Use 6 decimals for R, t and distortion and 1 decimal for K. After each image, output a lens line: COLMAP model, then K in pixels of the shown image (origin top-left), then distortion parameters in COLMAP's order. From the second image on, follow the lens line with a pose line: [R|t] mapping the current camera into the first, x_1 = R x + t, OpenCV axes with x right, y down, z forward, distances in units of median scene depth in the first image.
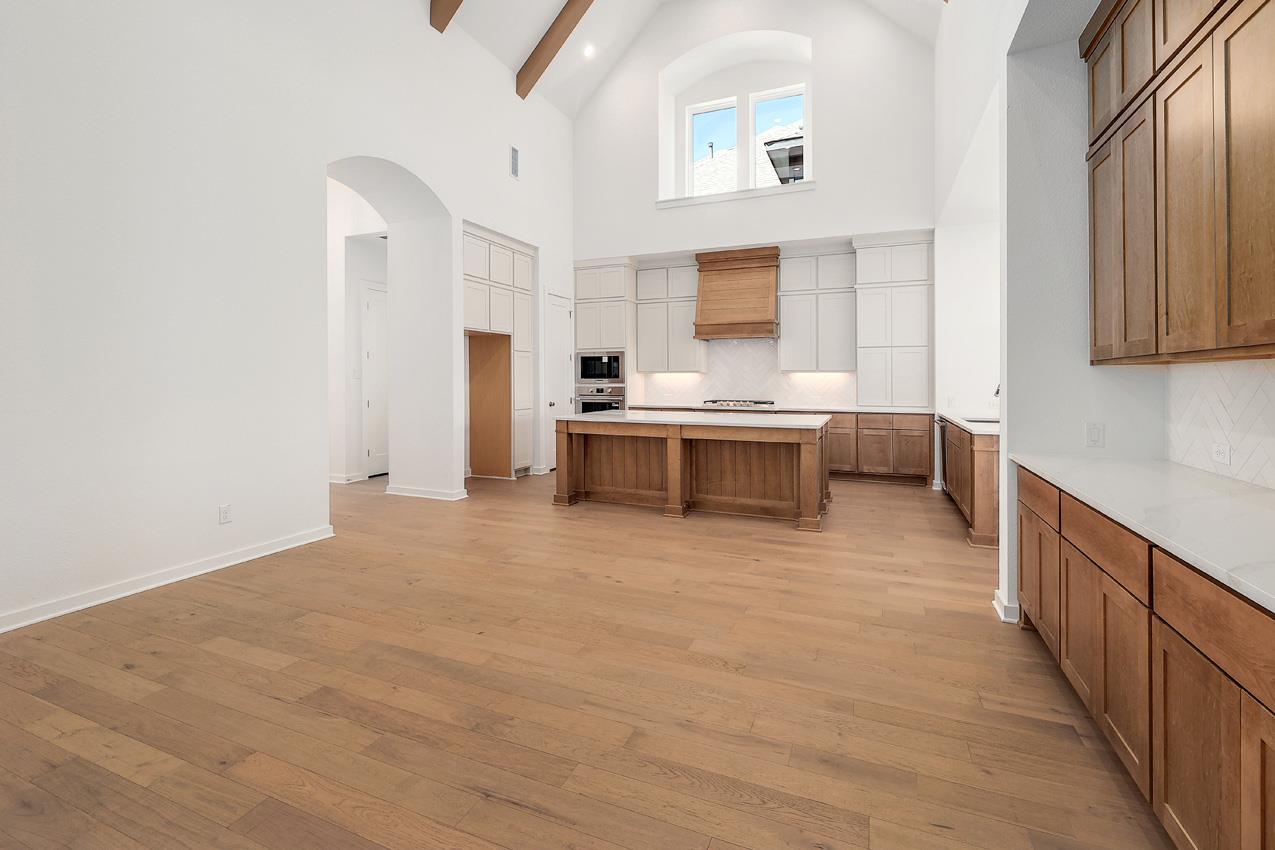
lens RADIAL K [[562.0, 0, 636.6], [0, 562.0, 373.8], [0, 0, 1]] dist [-0.000898, -0.000133]
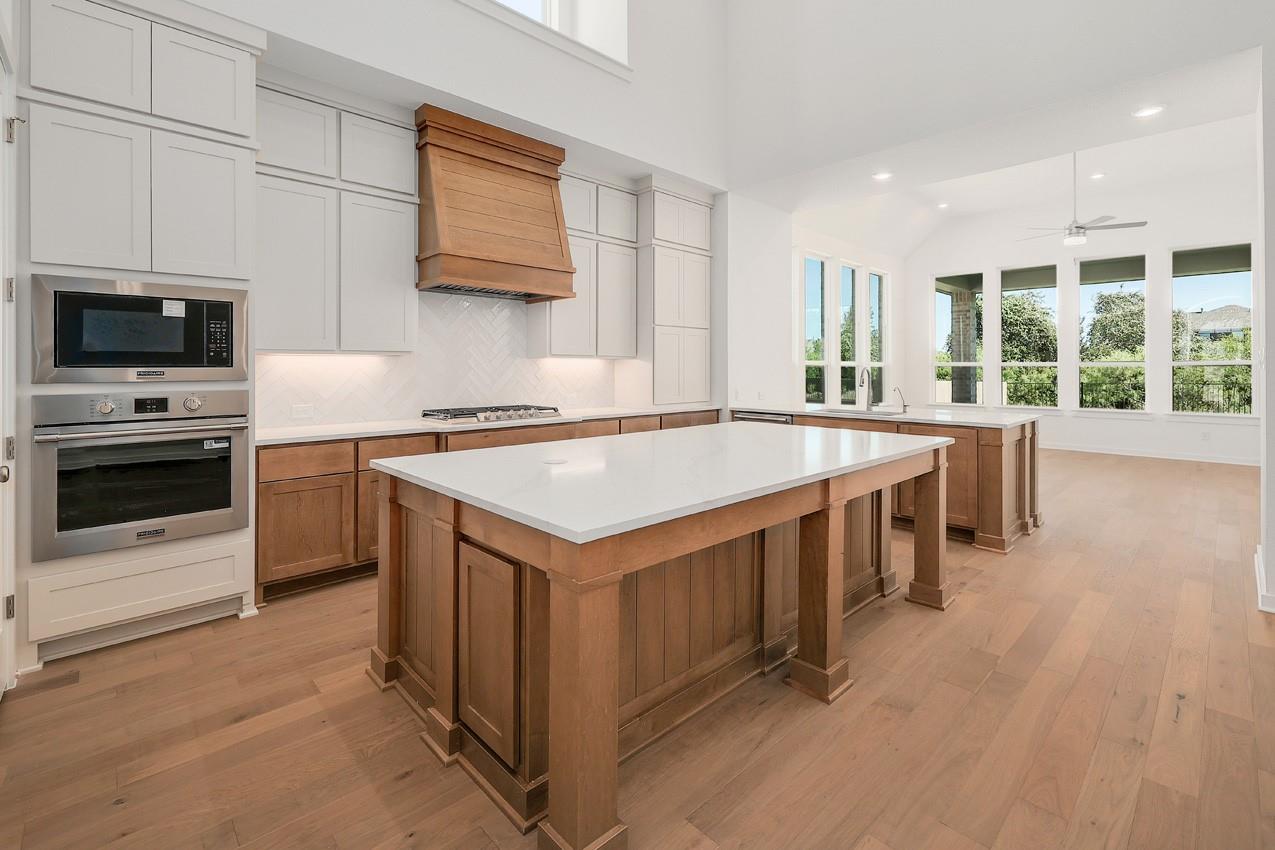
lens RADIAL K [[562.0, 0, 638.4], [0, 562.0, 368.8], [0, 0, 1]] dist [-0.000898, -0.000133]
pose [[0.403146, -0.001707, 0.915134, -0.291148], [-0.008197, 0.999951, 0.005476, 0.006198], [-0.915099, -0.009709, 0.403112, 0.734315]]
